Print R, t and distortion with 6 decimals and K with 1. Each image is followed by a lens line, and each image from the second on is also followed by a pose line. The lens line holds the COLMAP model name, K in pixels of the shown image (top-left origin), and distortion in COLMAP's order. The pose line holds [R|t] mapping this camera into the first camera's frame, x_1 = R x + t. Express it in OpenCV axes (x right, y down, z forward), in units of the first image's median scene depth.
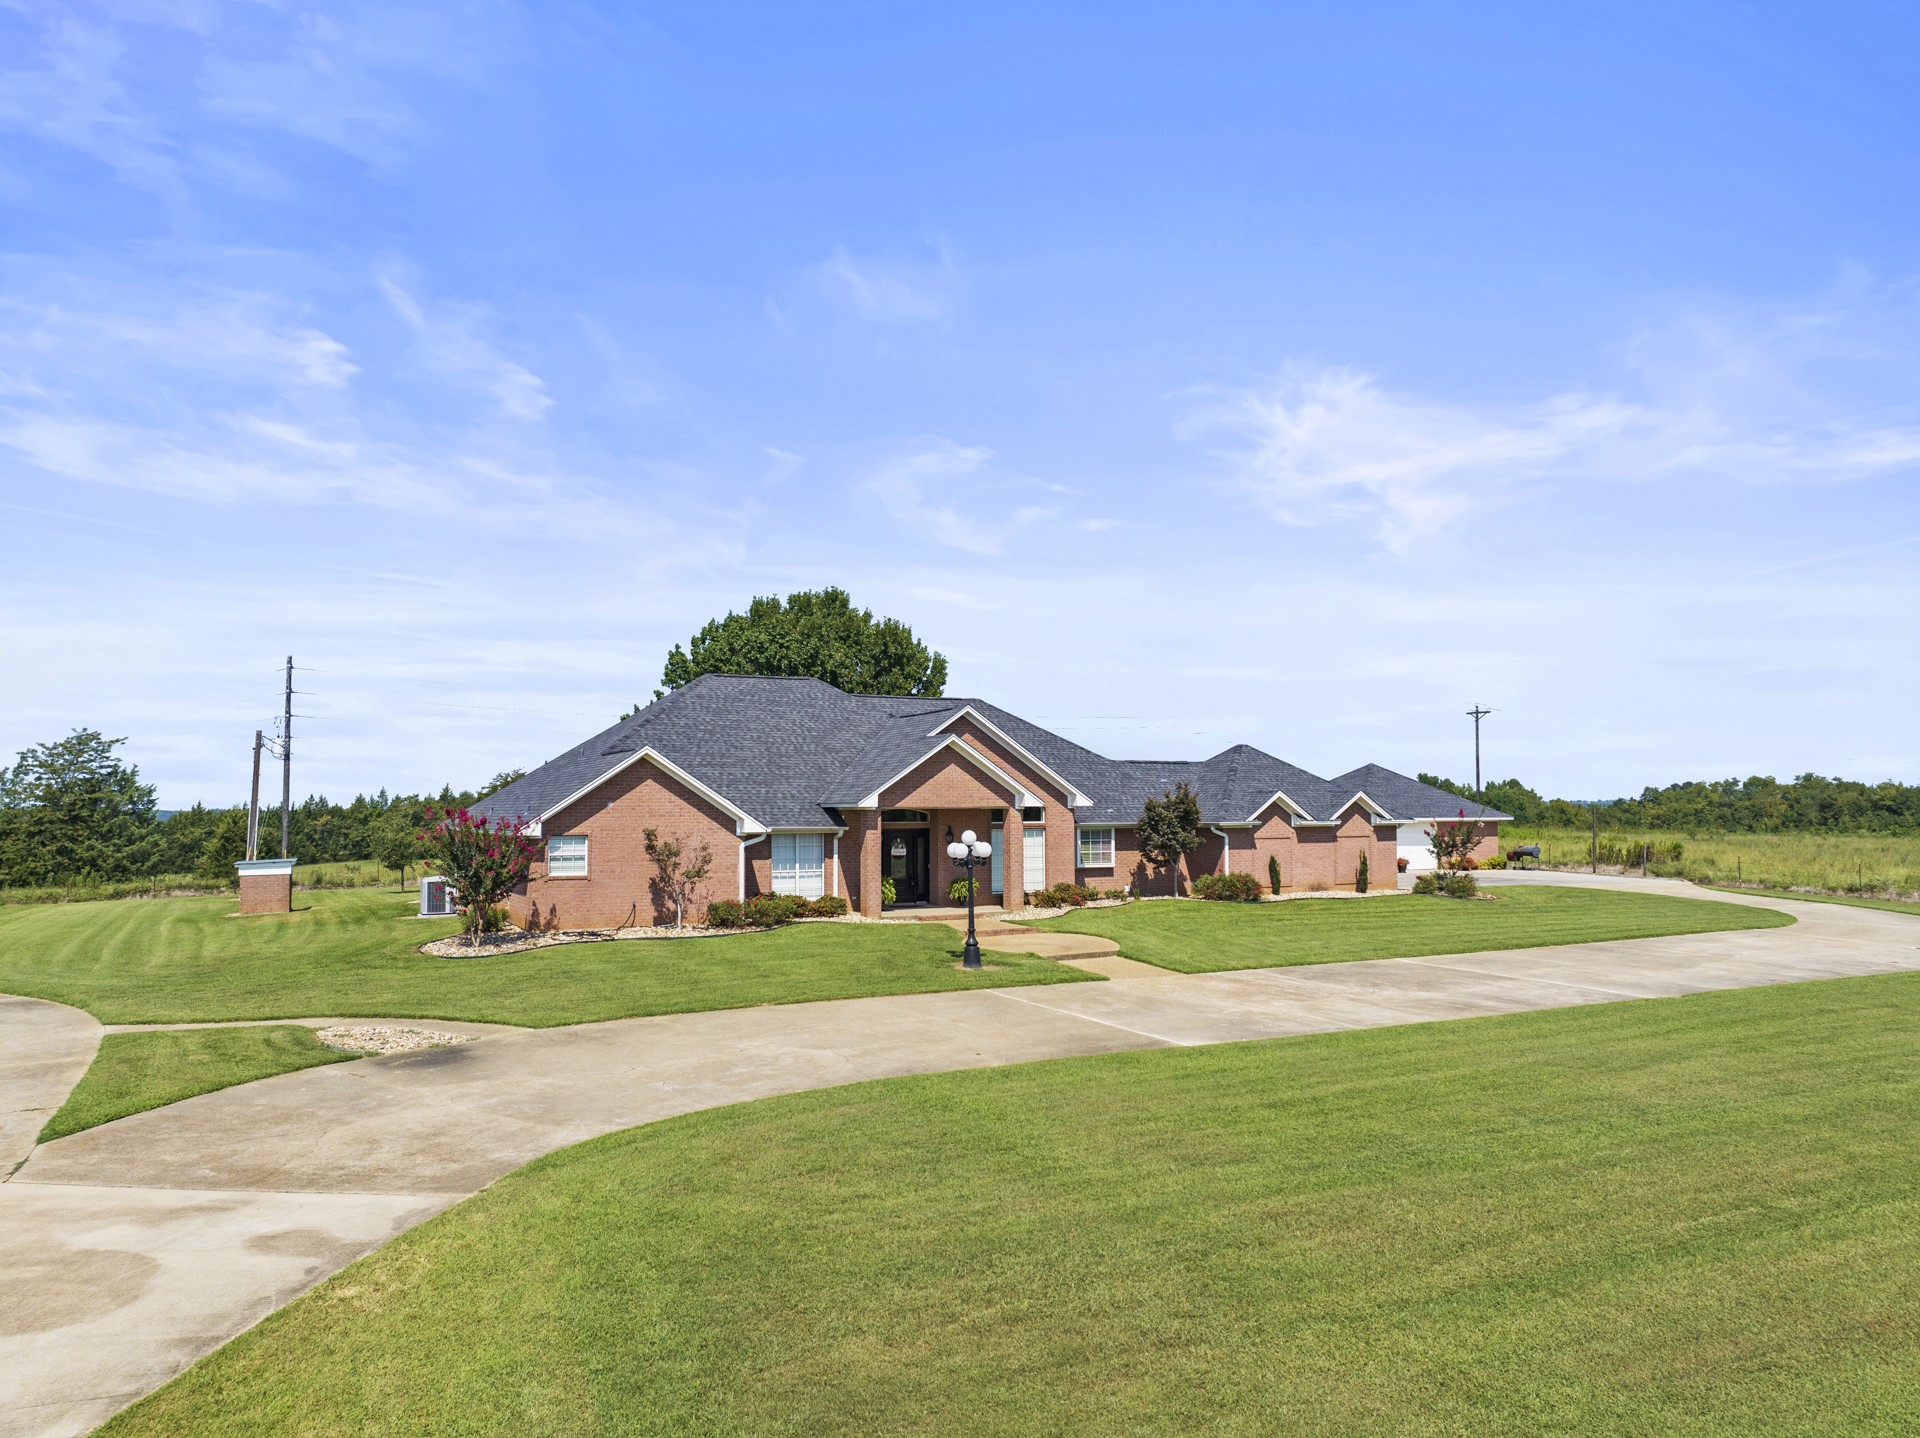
lens RADIAL K [[1283.1, 0, 960.0], [0, 1283.1, 719.0], [0, 0, 1]] dist [-0.038274, -0.000810]
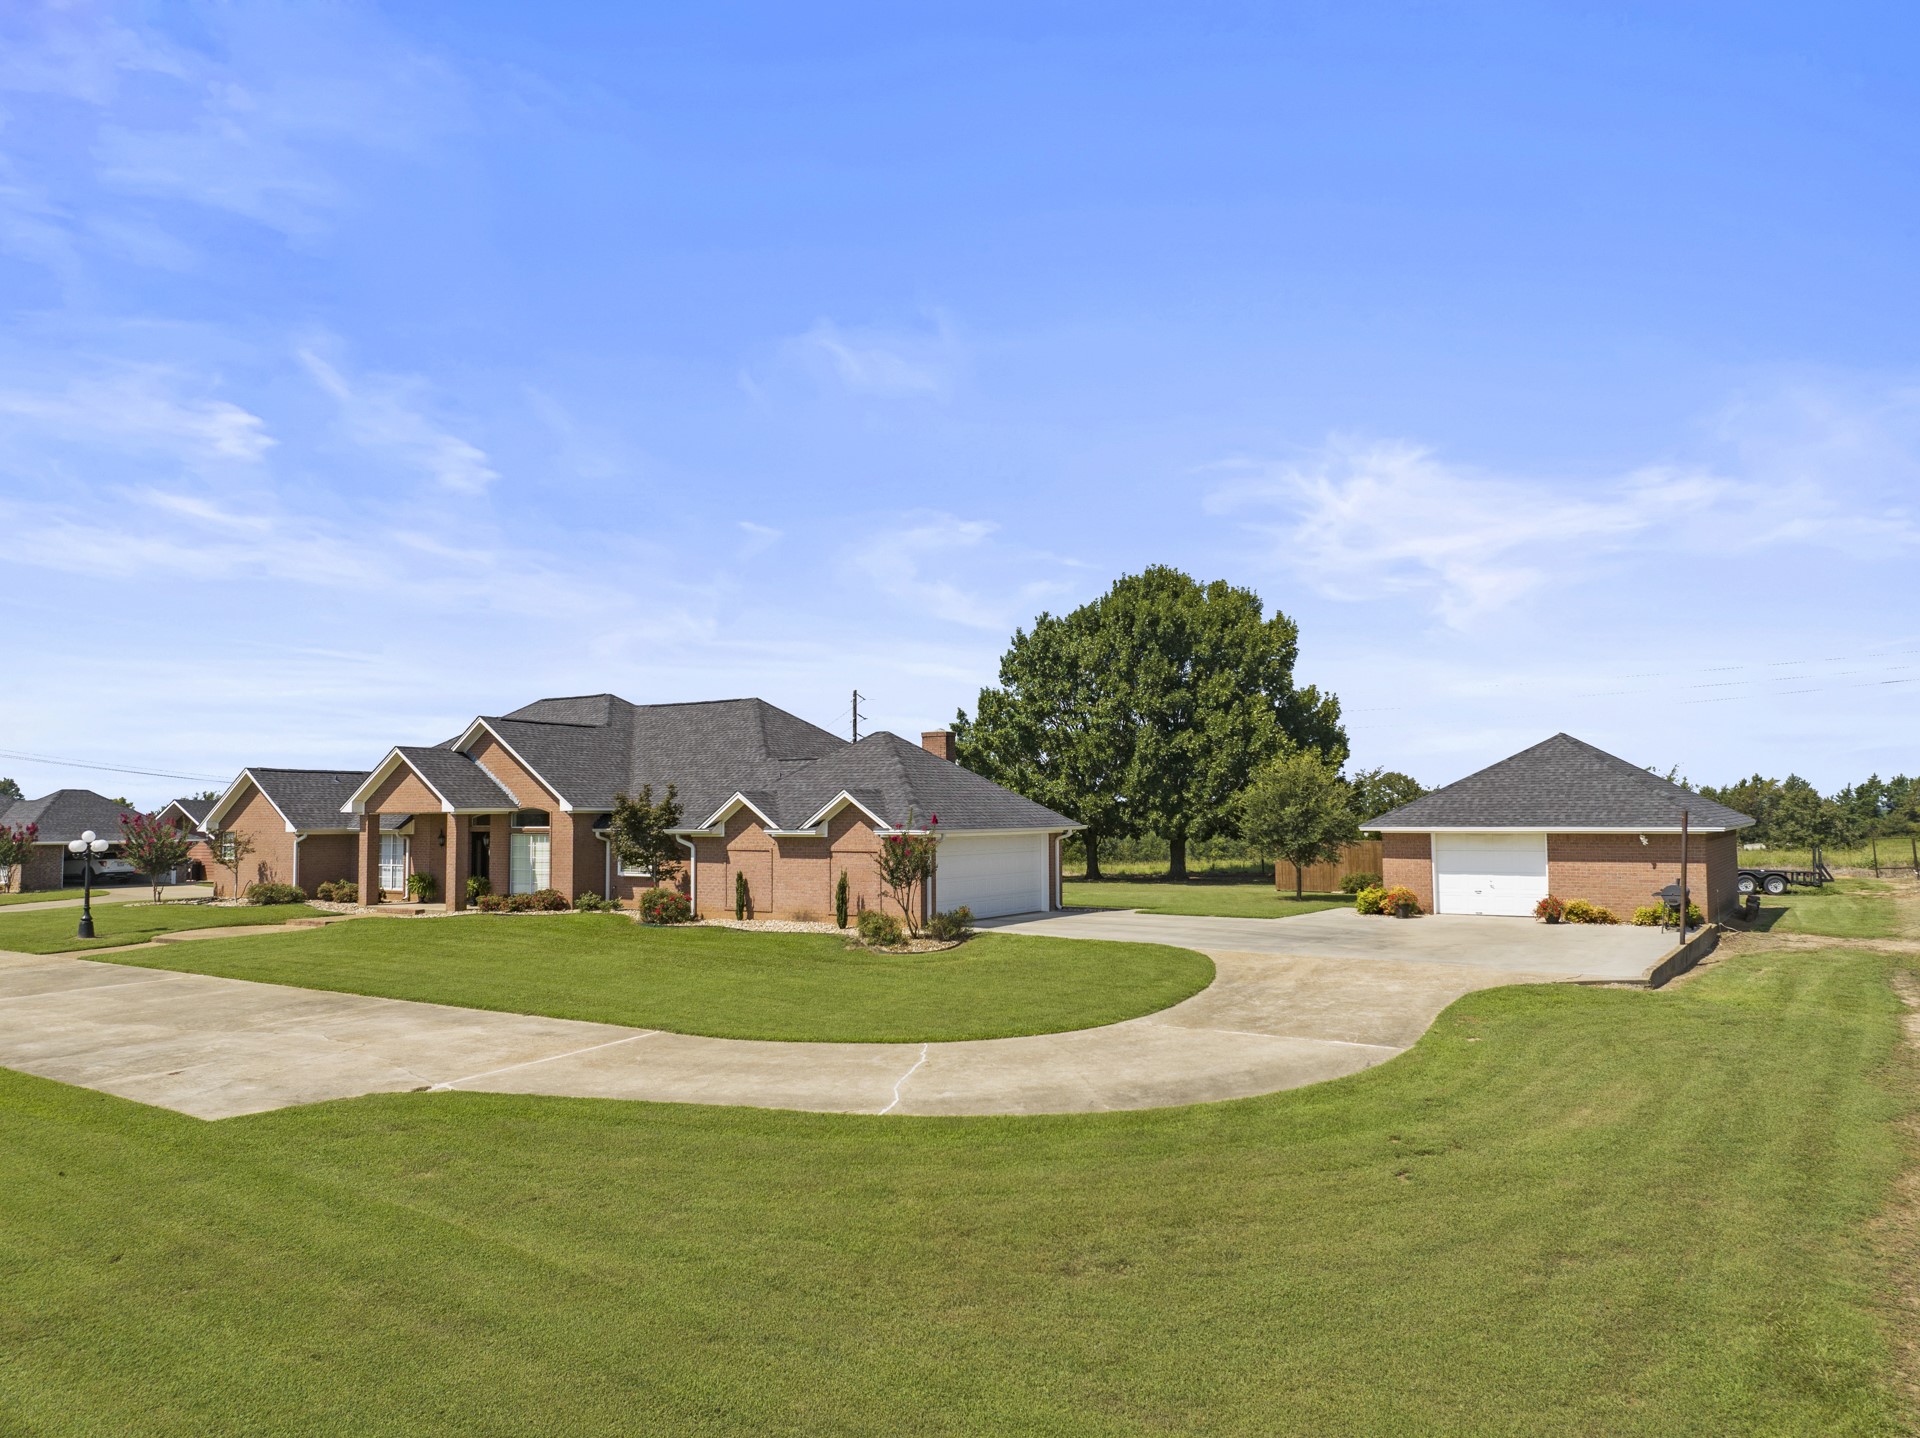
lens RADIAL K [[1283.1, 0, 960.0], [0, 1283.1, 719.0], [0, 0, 1]] dist [-0.038274, -0.000810]
pose [[0.481575, -0.064097, -0.874058, 1.006837], [0.066232, 0.997132, -0.036631, 0.050391], [0.873899, -0.040250, 0.484439, 0.740463]]
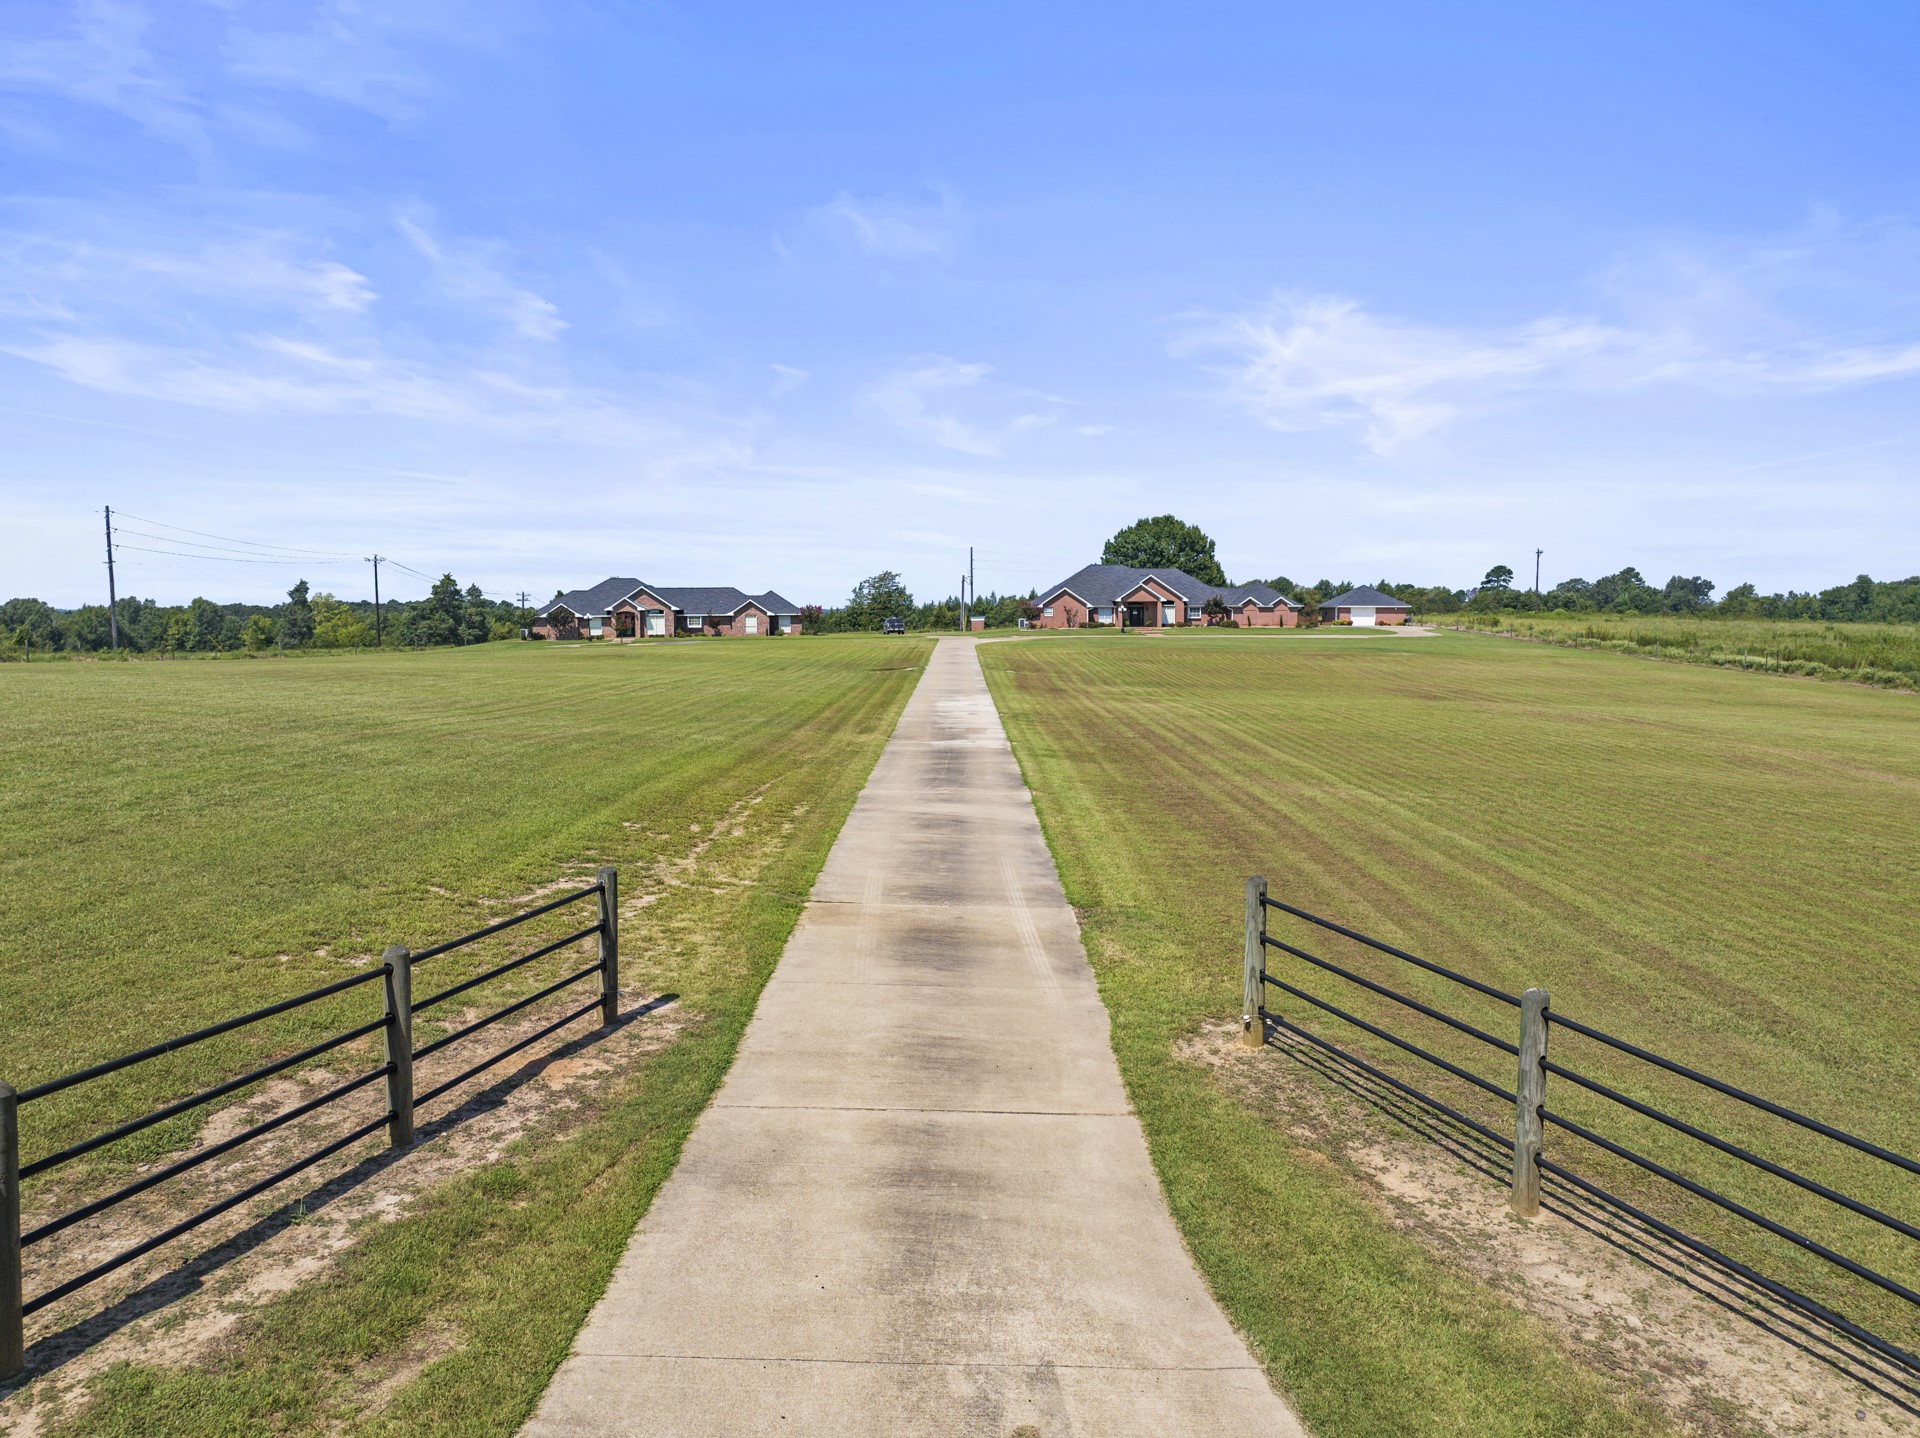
lens RADIAL K [[1283.1, 0, 960.0], [0, 1283.1, 719.0], [0, 0, 1]] dist [-0.038274, -0.000810]
pose [[0.903559, 0.037922, -0.426782, 1.002163], [0.029591, 0.988174, 0.150452, -0.155198], [0.427440, -0.148571, 0.891752, -2.385627]]
